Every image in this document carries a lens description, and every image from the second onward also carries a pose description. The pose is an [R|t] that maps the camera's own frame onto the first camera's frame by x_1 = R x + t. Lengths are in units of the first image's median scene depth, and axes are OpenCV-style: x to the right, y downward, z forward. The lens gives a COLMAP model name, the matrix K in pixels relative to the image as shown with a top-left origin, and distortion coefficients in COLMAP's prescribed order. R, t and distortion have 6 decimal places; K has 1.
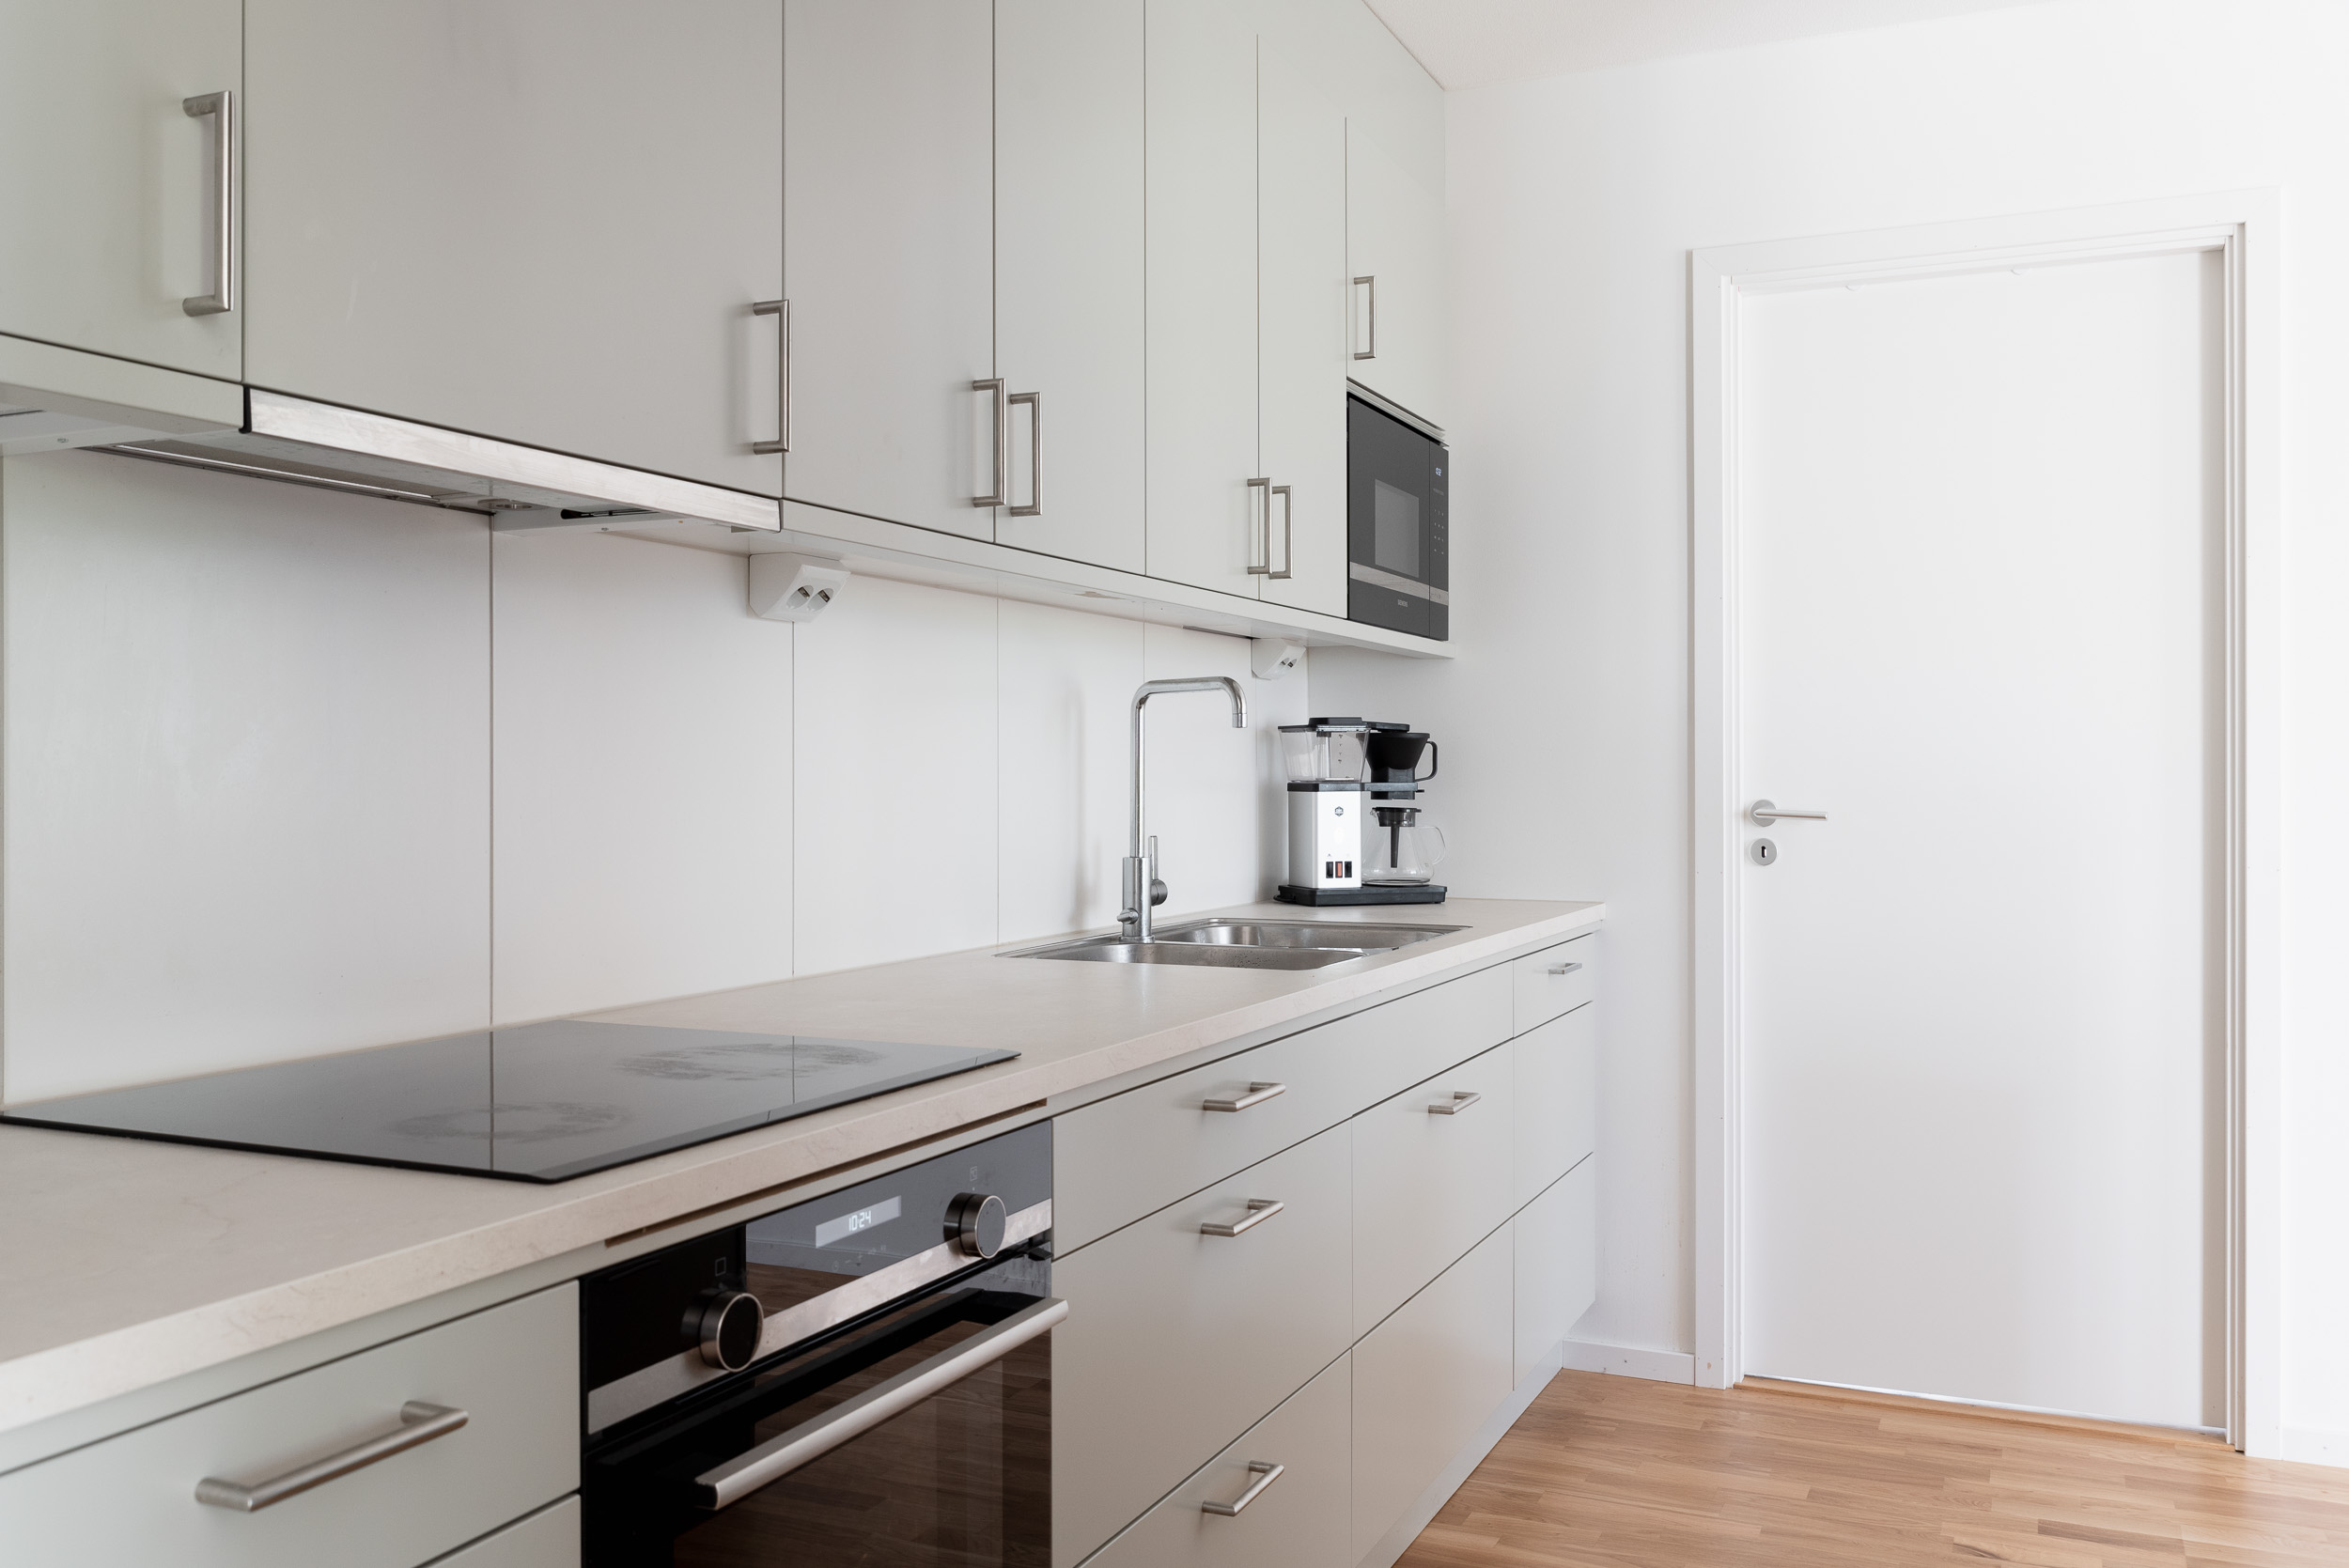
lens RADIAL K [[1958.8, 0, 1172.7], [0, 1958.8, 773.5], [0, 0, 1]] dist [-0.004912, -0.000204]
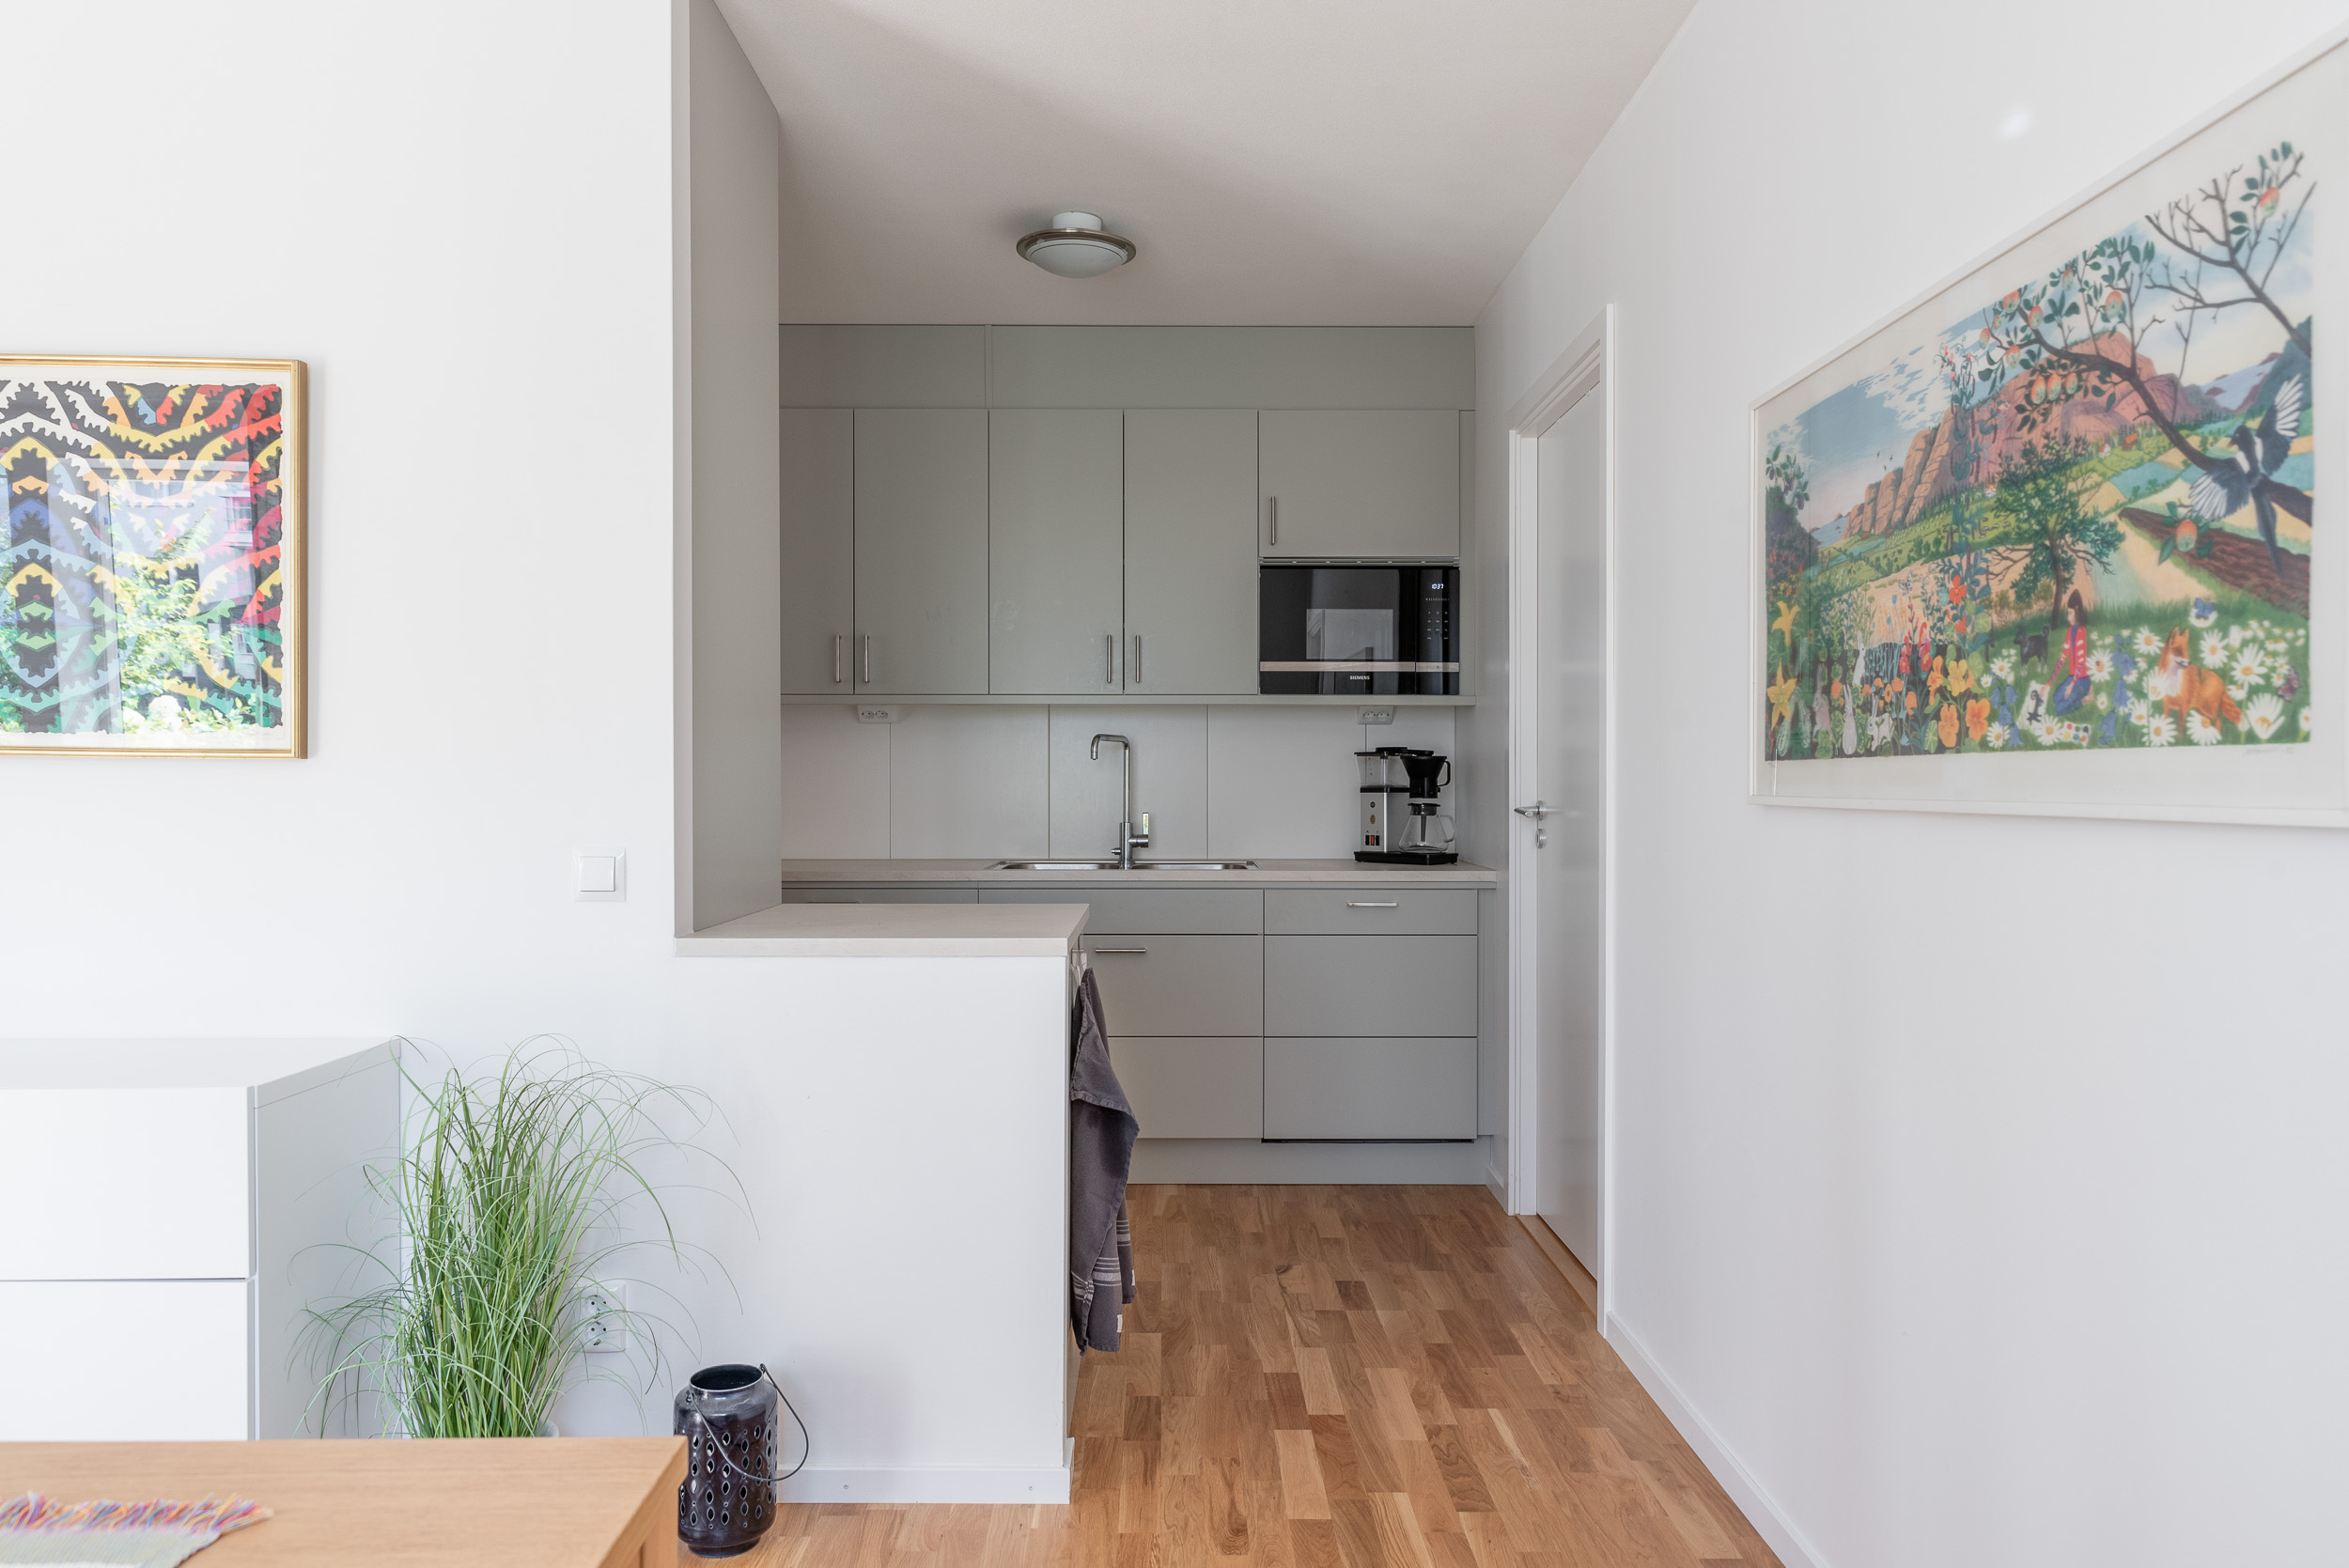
lens RADIAL K [[1581.2, 0, 1169.4], [0, 1581.2, 796.3], [0, 0, 1]] dist [0.007192, -0.001524]
pose [[0.403383, 0.010228, -0.914974, 1.223881], [0.000383, 0.999936, 0.011347, -0.002860], [0.915031, -0.004927, 0.403353, 0.310227]]
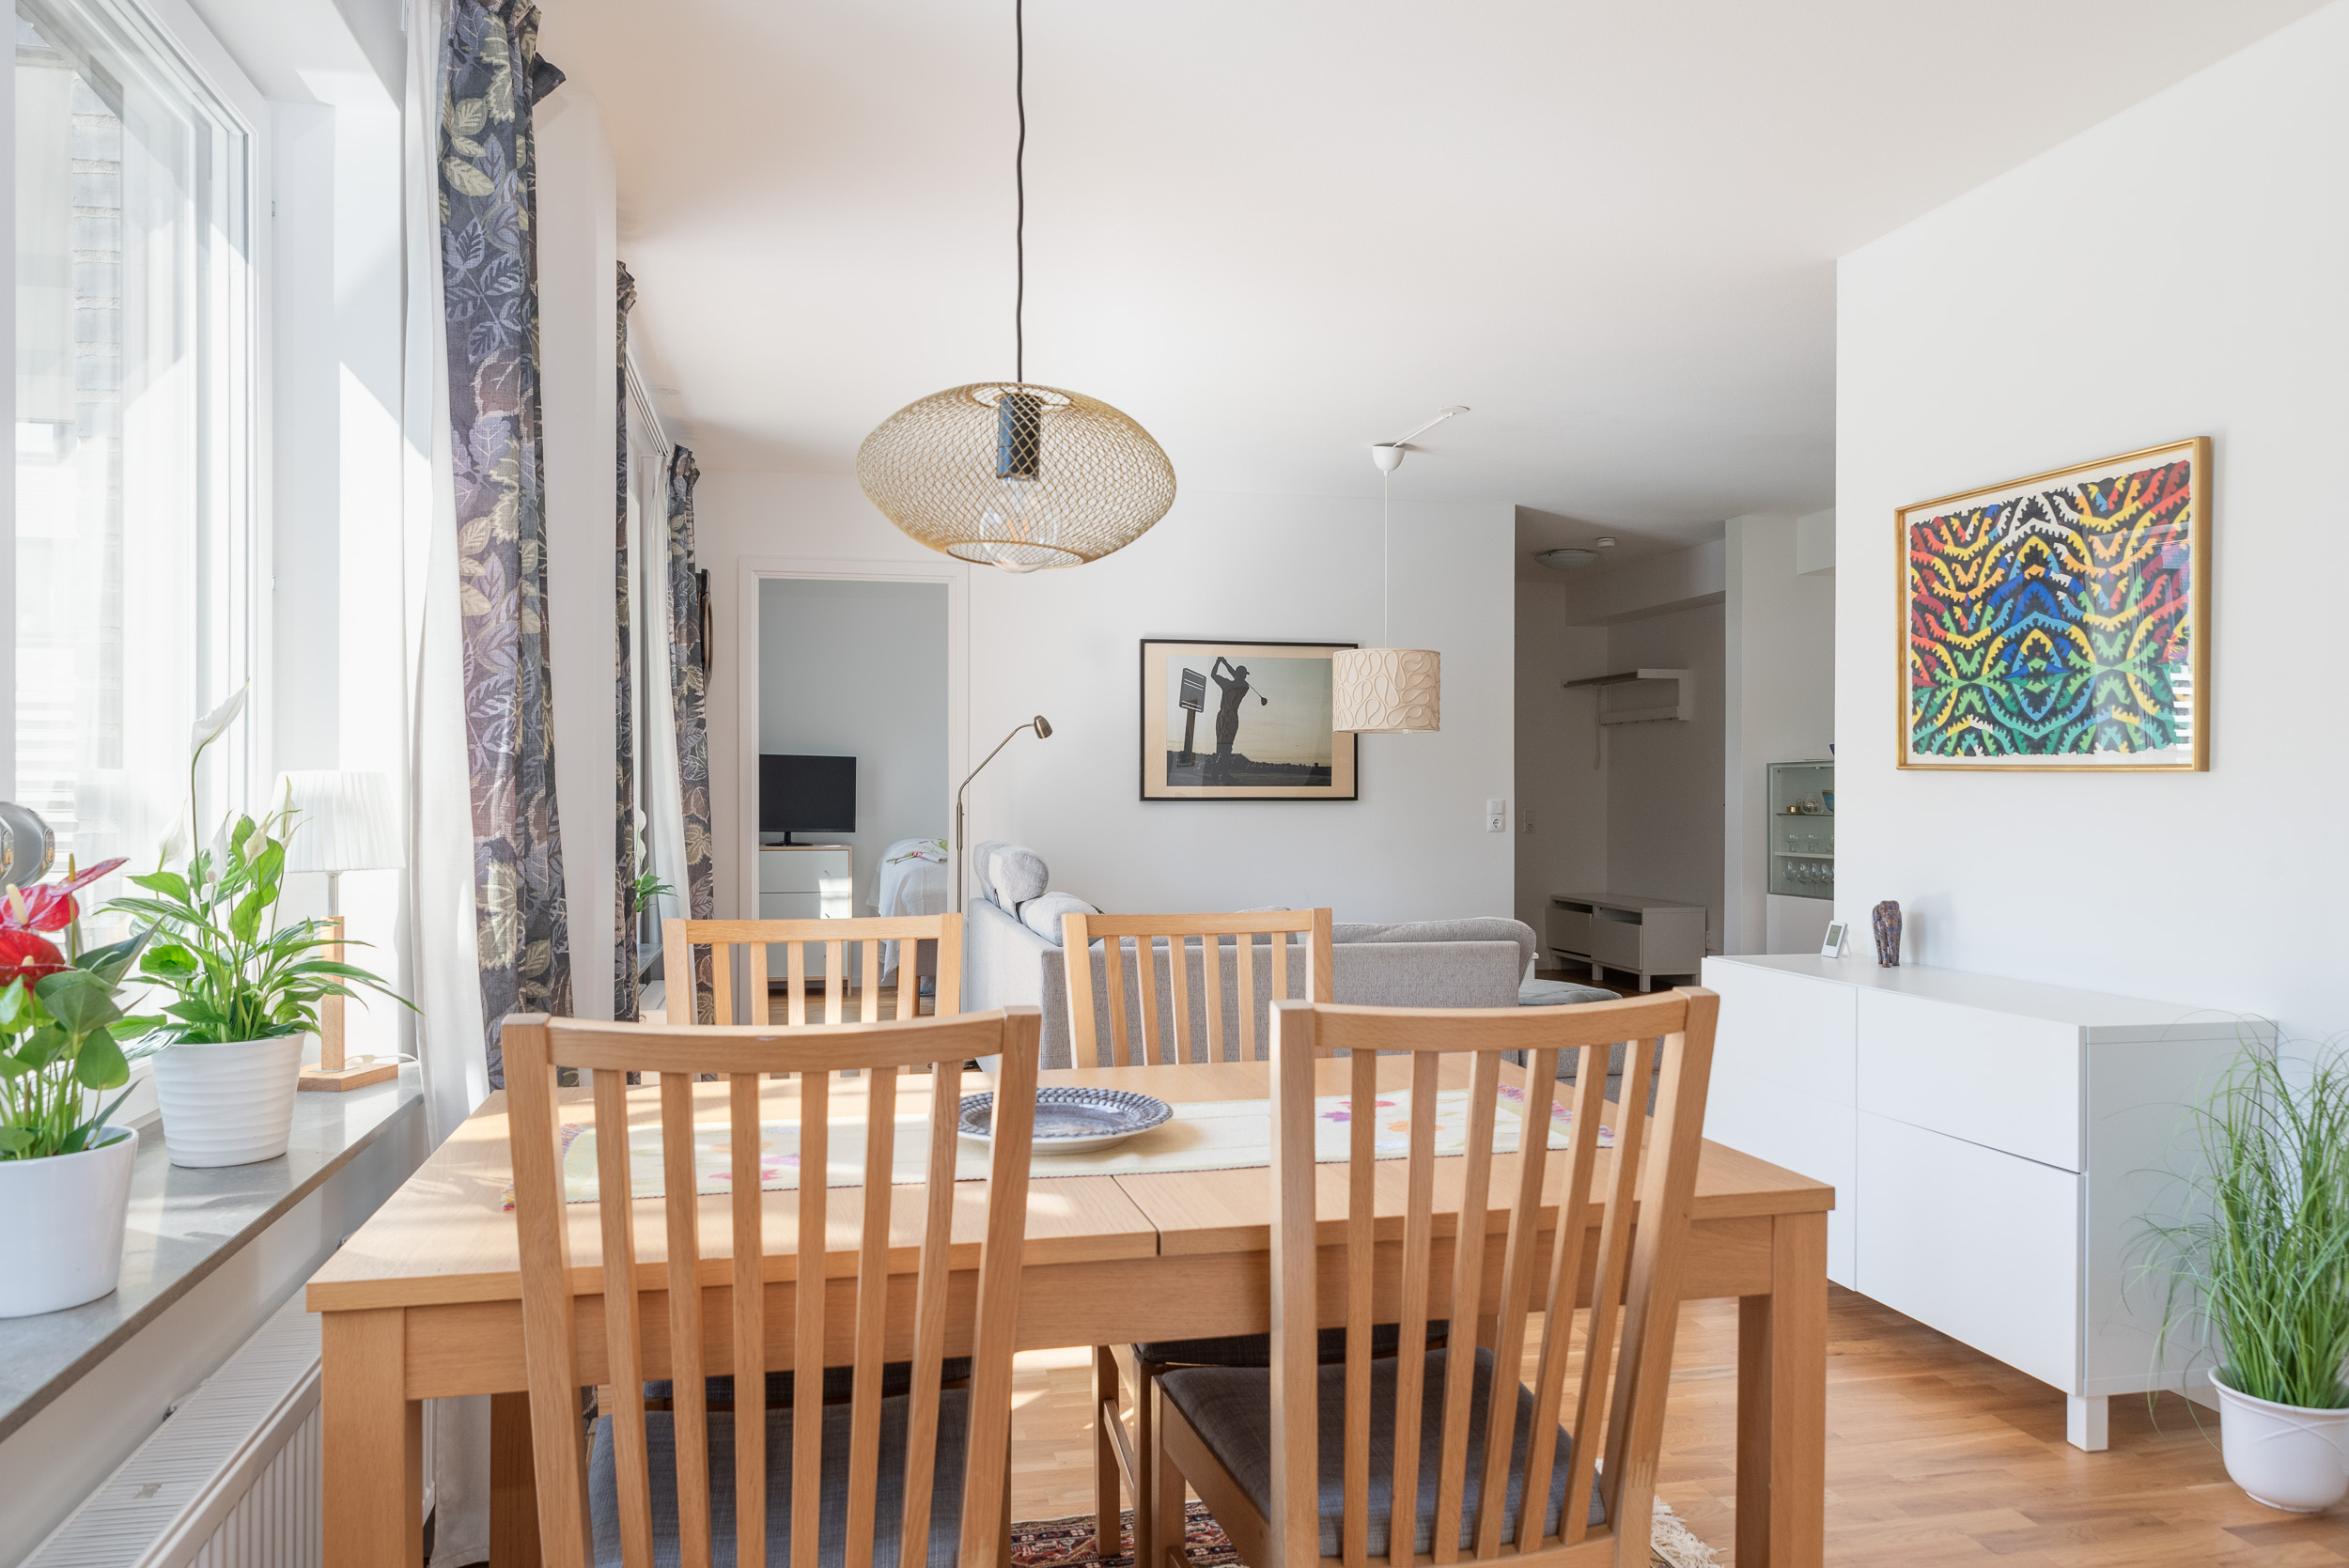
lens RADIAL K [[1844.2, 0, 1174.6], [0, 1844.2, 798.2], [0, 0, 1]] dist [0.005329, 0.010087]
pose [[-0.817351, -0.004579, -0.576123, 1.425481], [-0.006213, 0.999980, 0.000868, 0.004834], [0.576107, 0.004289, -0.817363, 0.727062]]
